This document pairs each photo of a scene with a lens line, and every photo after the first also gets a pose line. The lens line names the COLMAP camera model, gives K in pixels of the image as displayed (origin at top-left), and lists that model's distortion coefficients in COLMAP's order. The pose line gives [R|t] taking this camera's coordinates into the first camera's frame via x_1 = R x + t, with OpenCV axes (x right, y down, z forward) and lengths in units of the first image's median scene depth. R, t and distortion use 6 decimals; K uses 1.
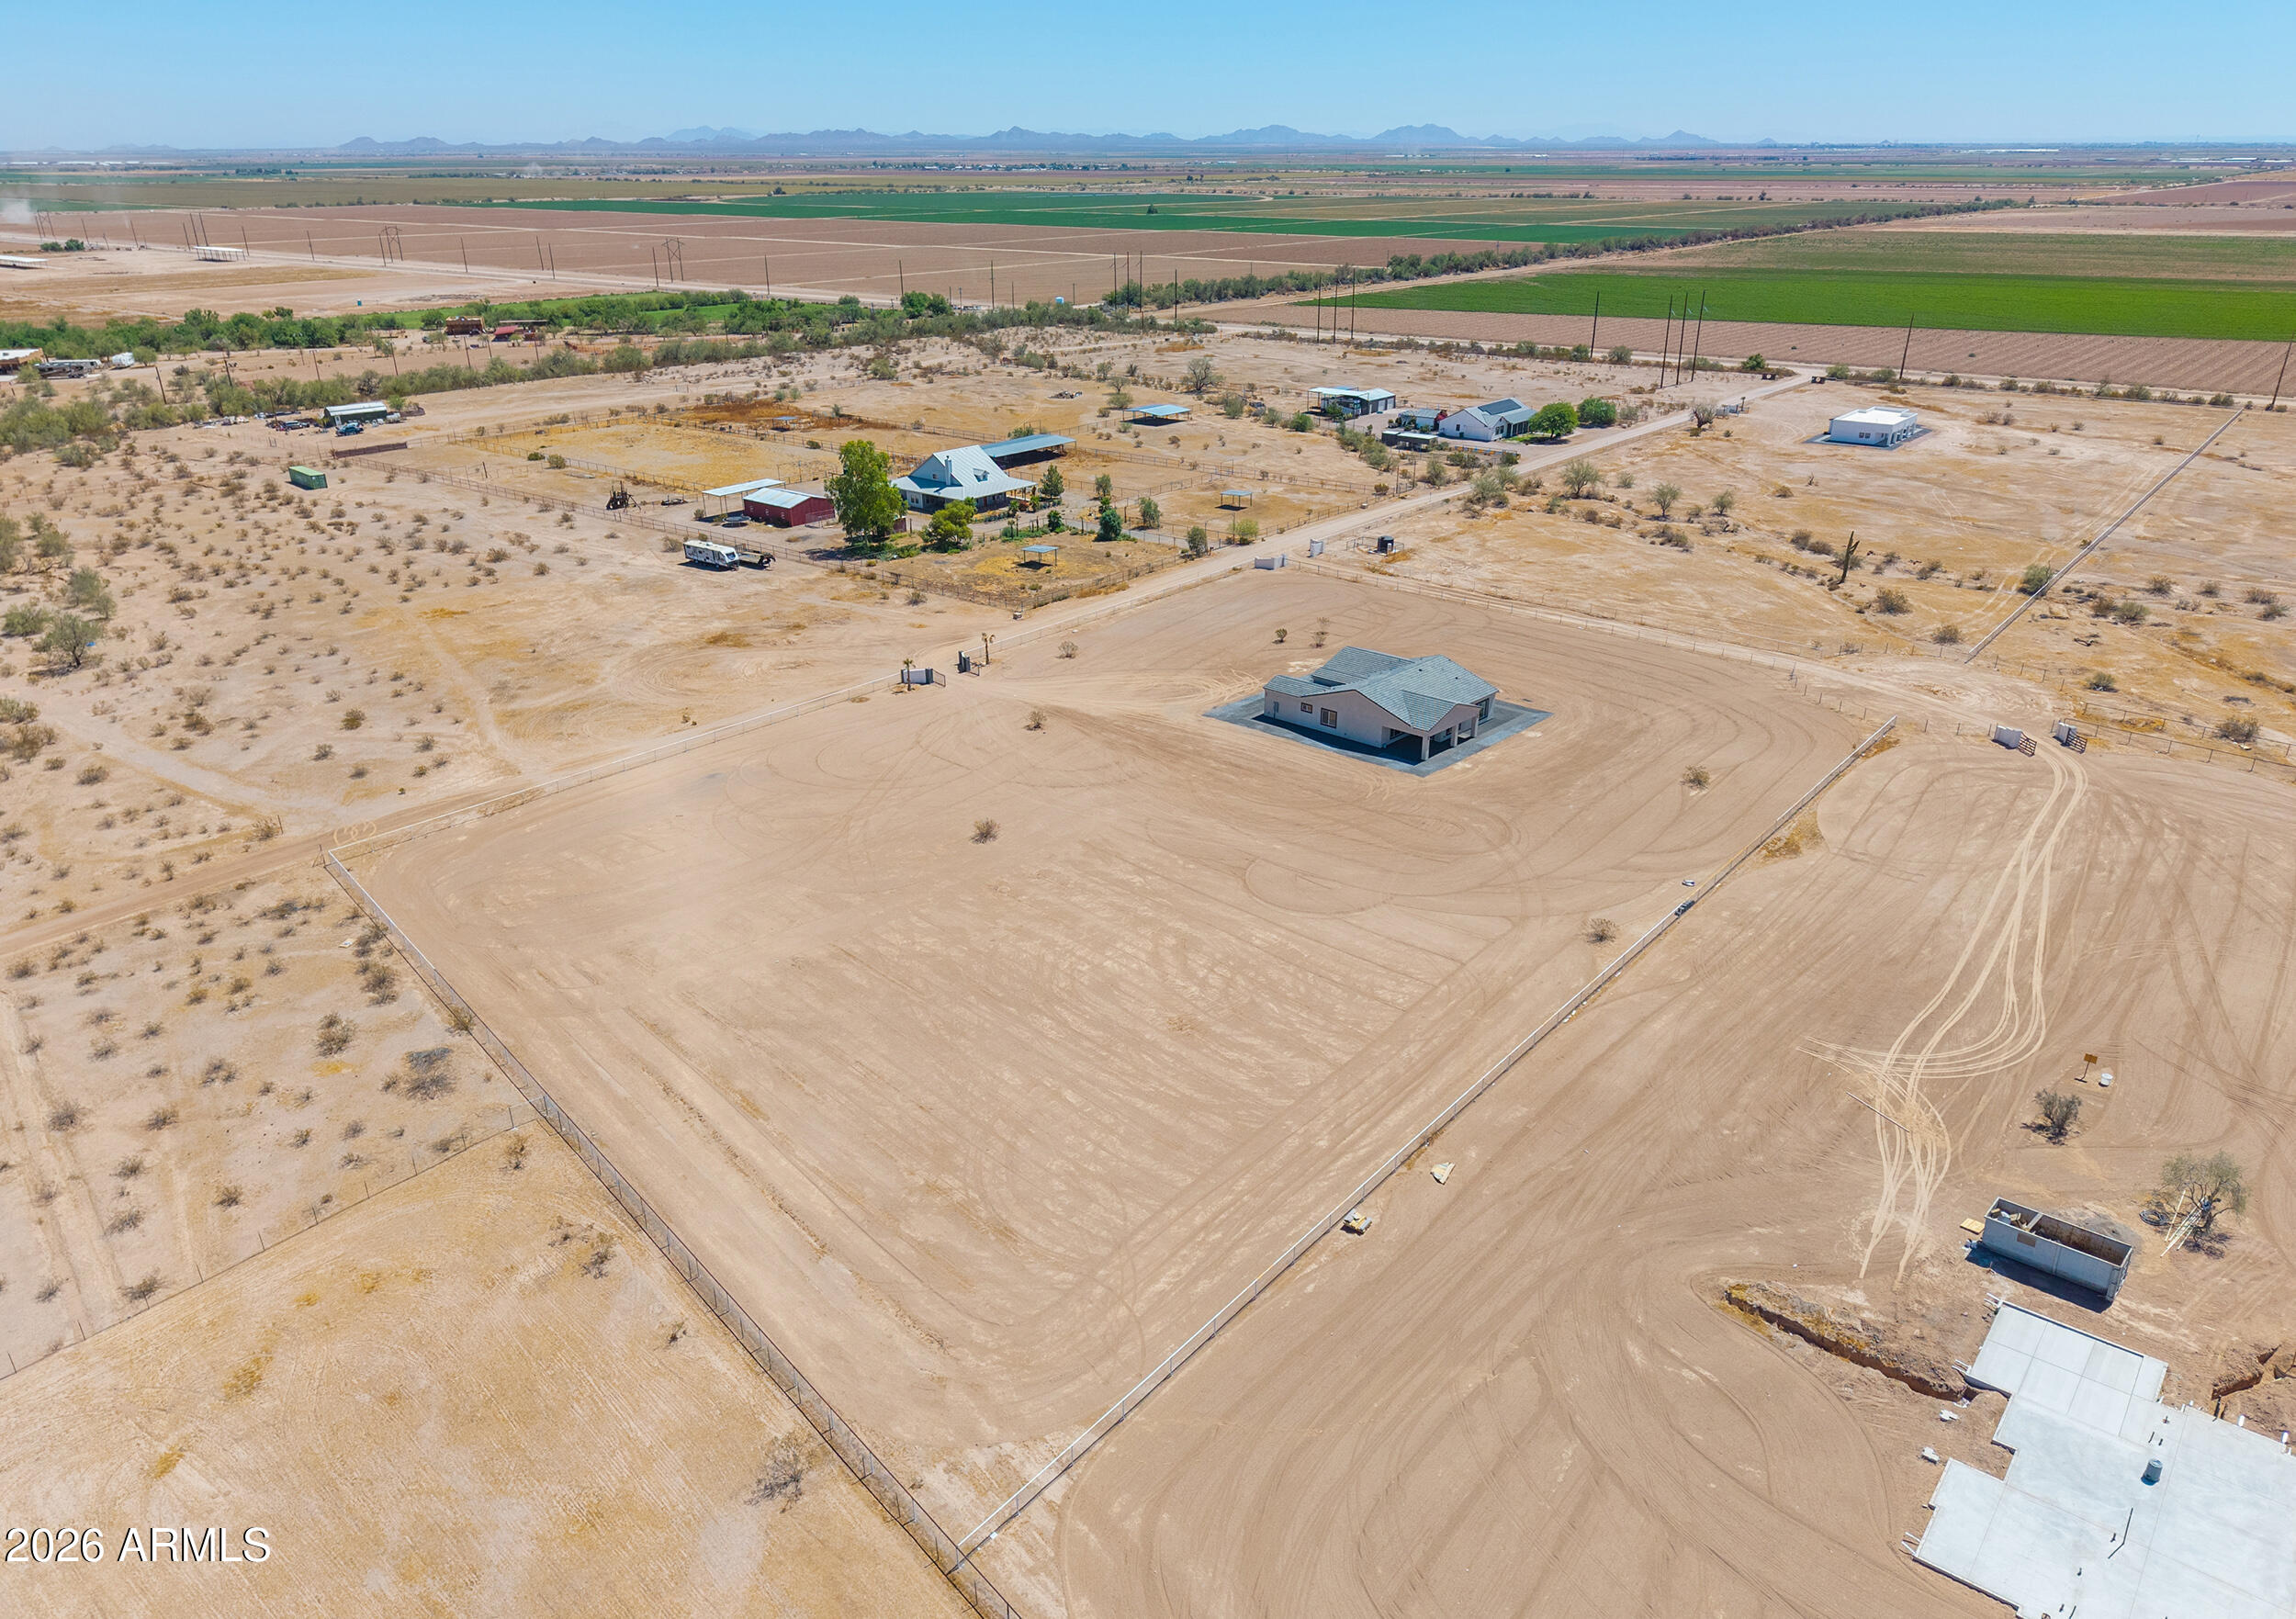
lens RADIAL K [[1589.1, 0, 1132.6], [0, 1589.1, 802.2], [0, 0, 1]] dist [0.029941, -0.031588]
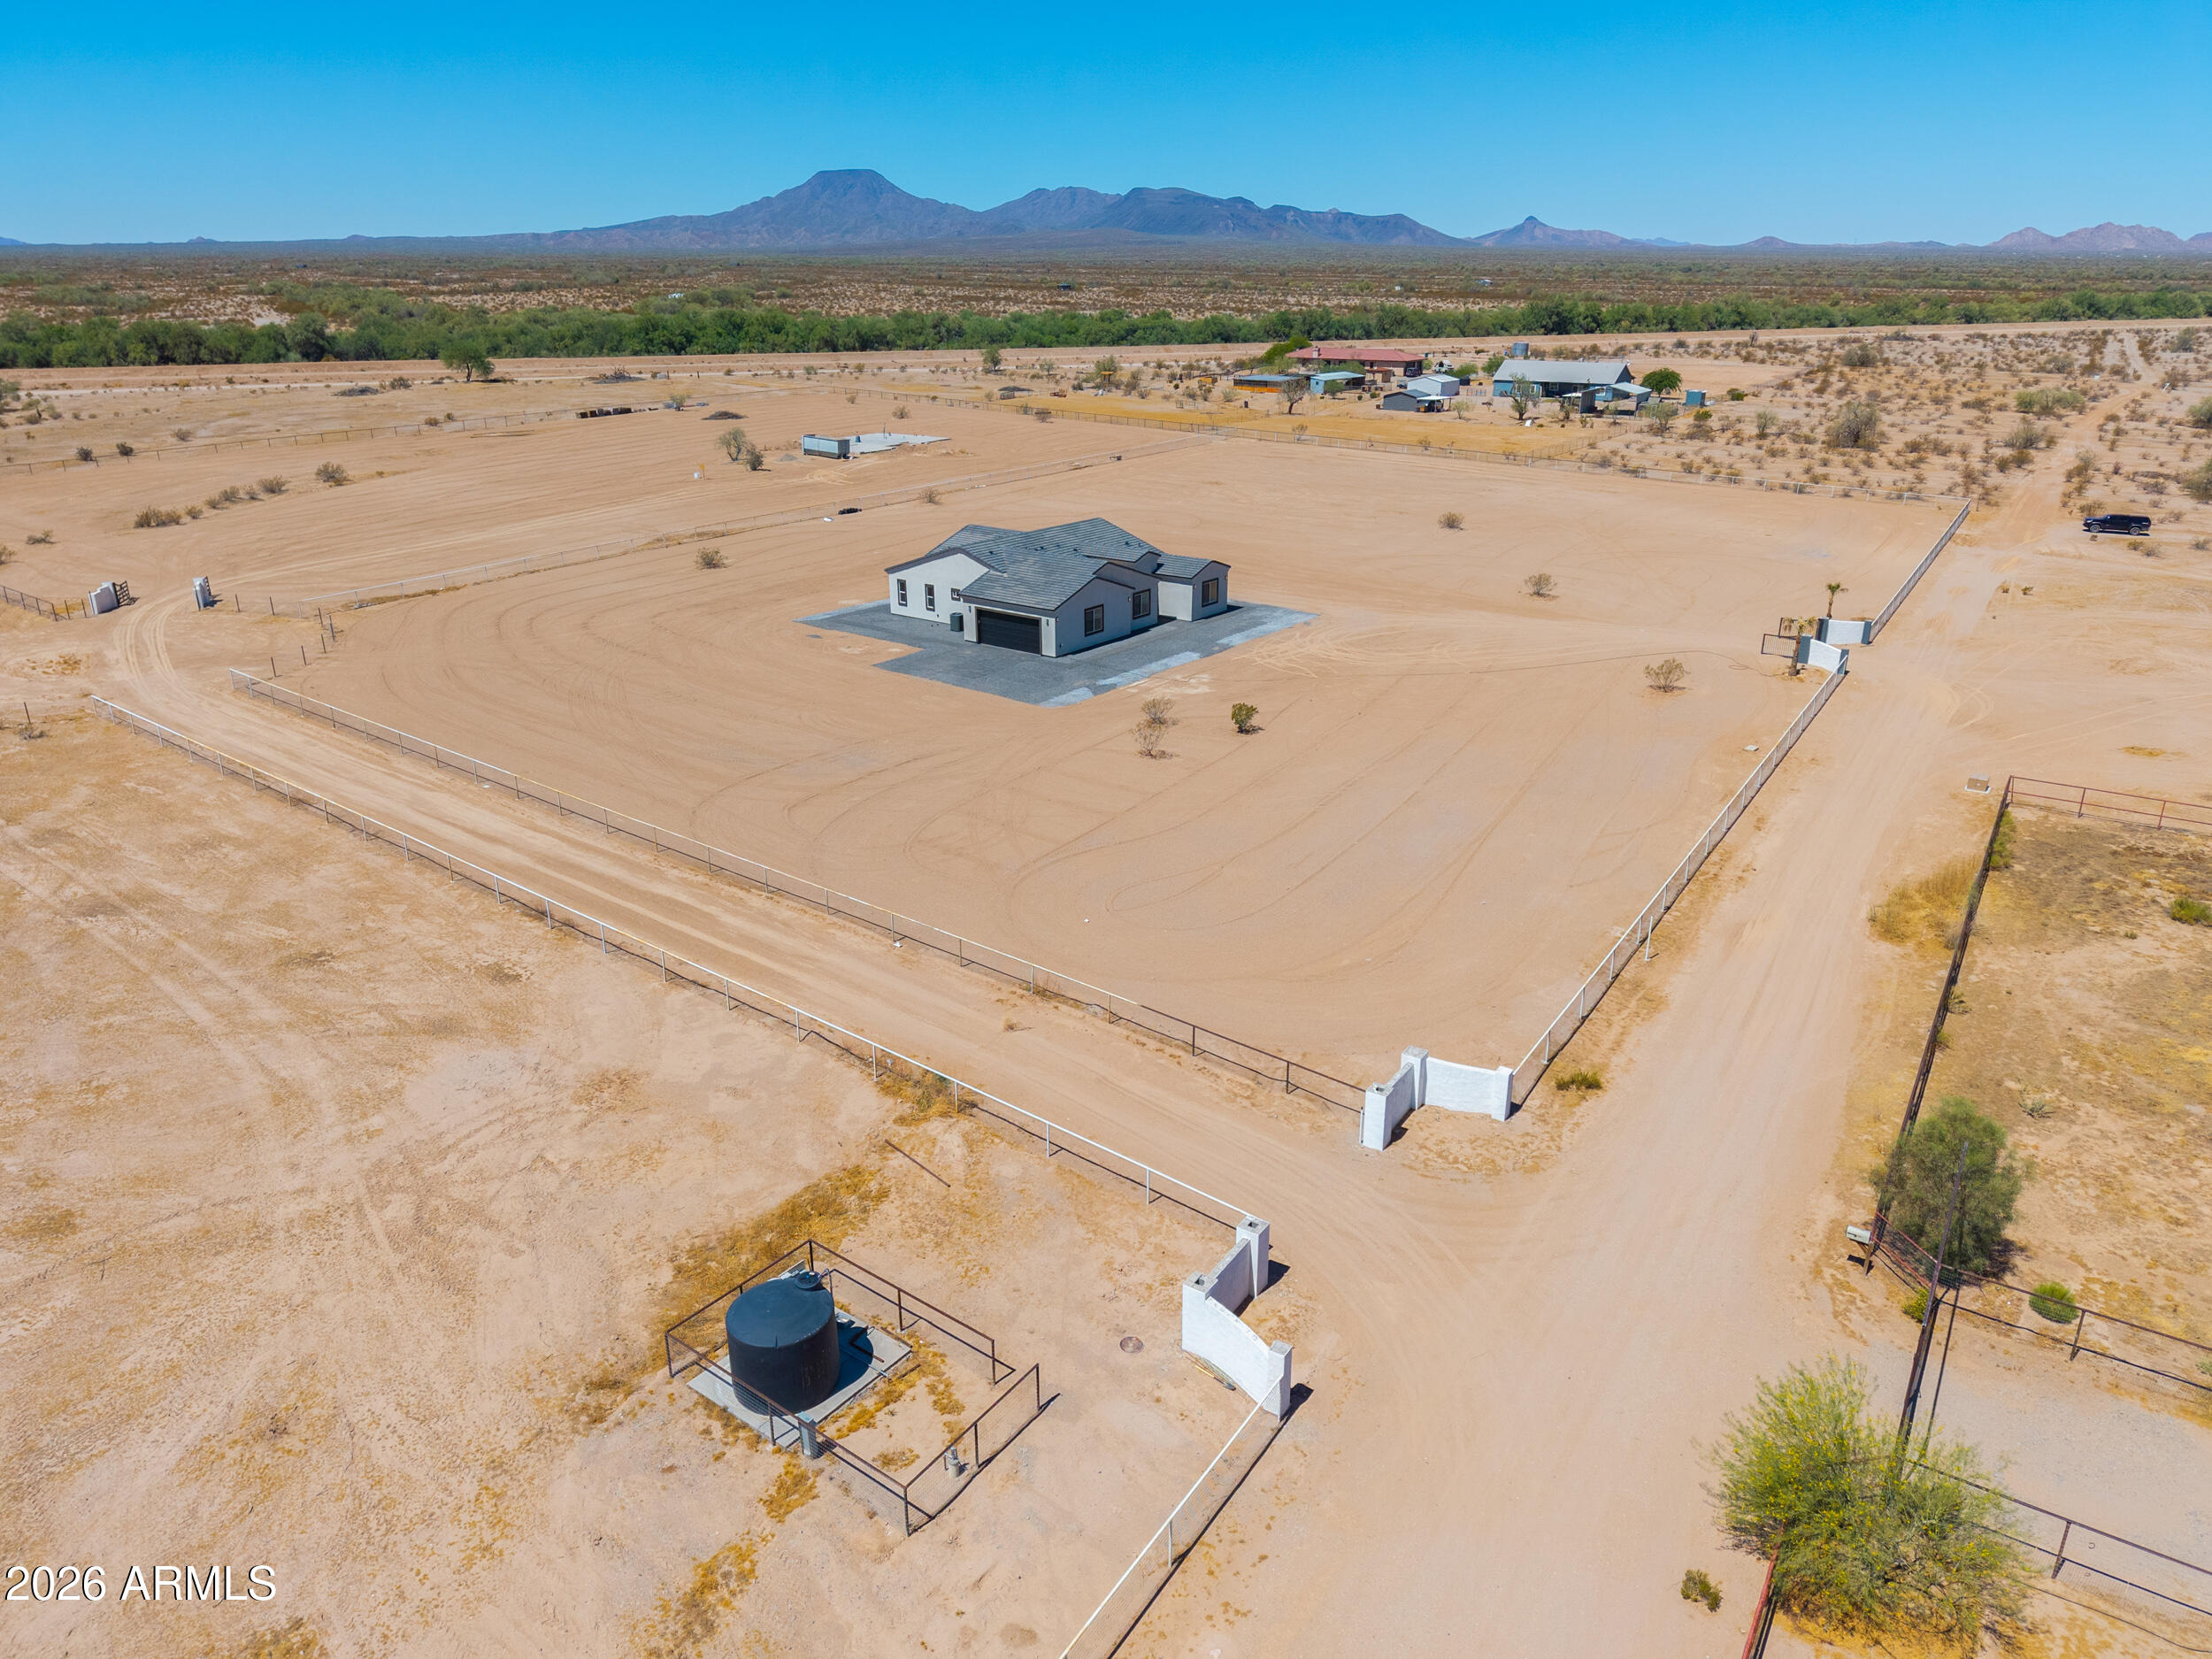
lens RADIAL K [[1510.8, 0, 1121.4], [0, 1510.8, 798.7], [0, 0, 1]] dist [0.067646, -0.089614]
pose [[-0.993406, 0.042289, -0.106565, 0.201232], [-0.039333, 0.747368, 0.663245, -0.425363], [0.107692, 0.663063, -0.740777, 1.540239]]
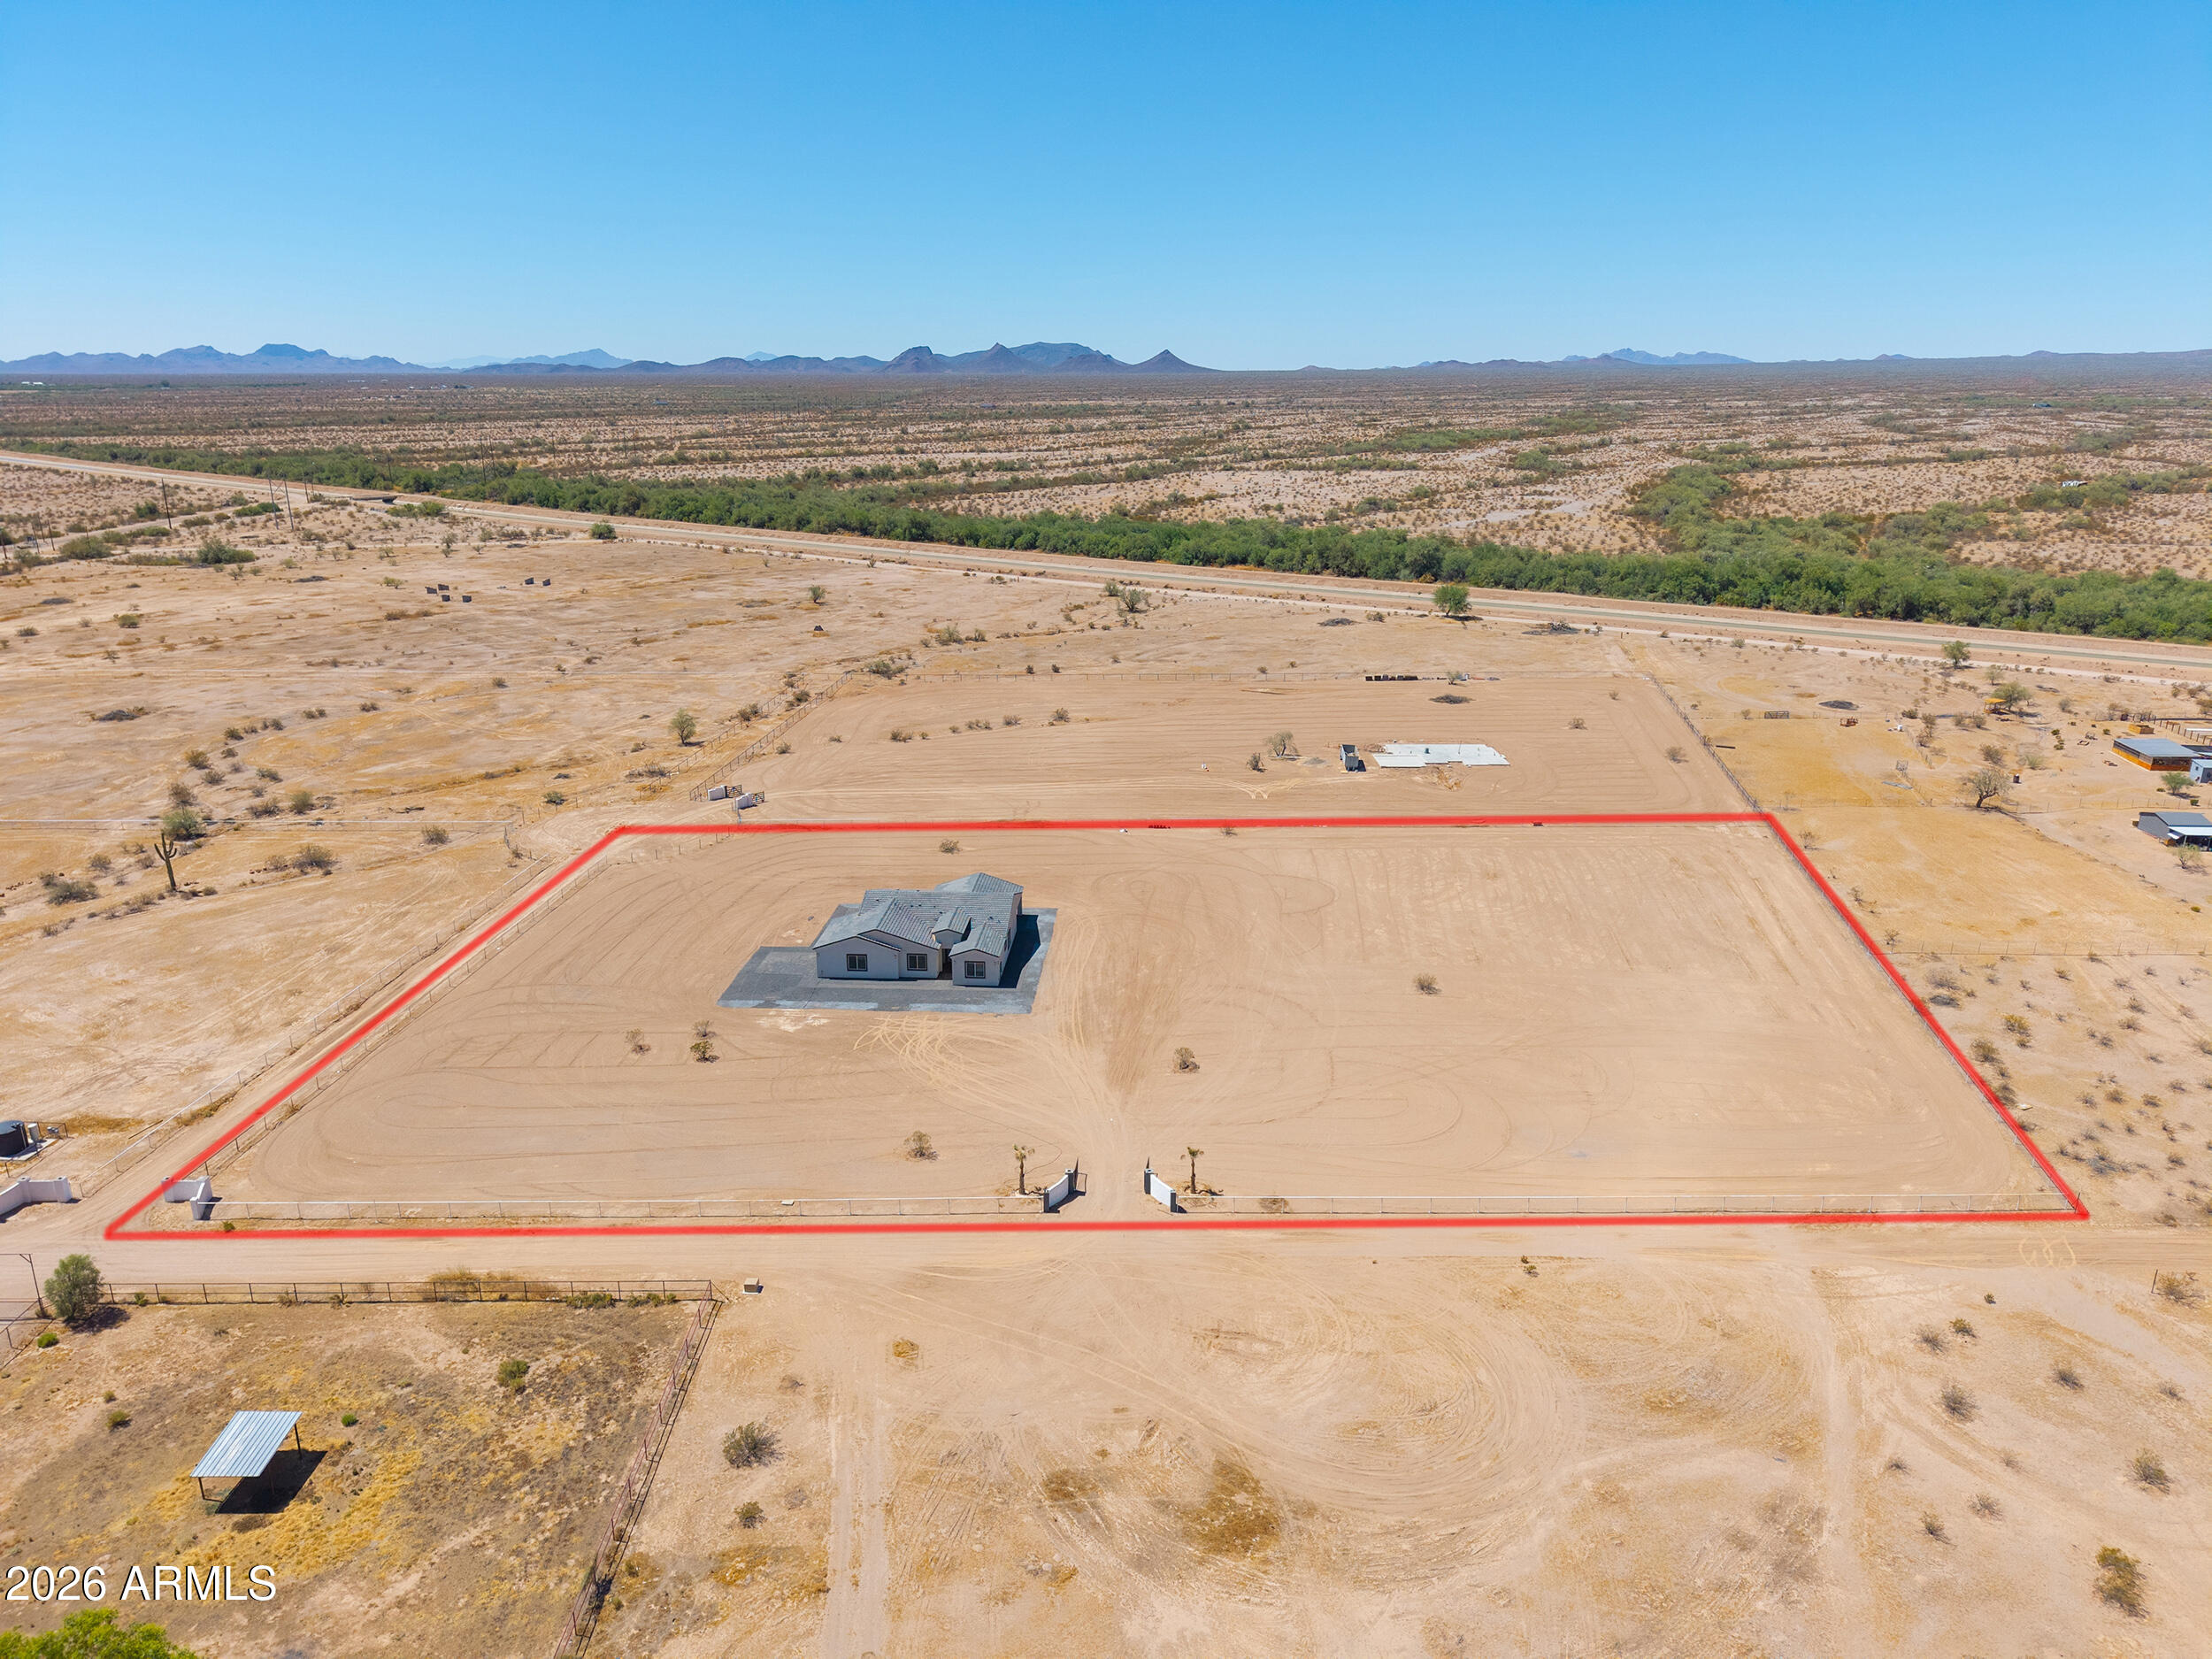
lens RADIAL K [[1481.2, 0, 1112.1], [0, 1481.2, 841.2], [0, 0, 1]] dist [0.042524, -0.048519]
pose [[-0.643877, -0.231489, 0.729270, -0.574338], [0.287736, 0.809910, 0.511130, -0.550705], [-0.708964, 0.538943, -0.454874, 1.310378]]
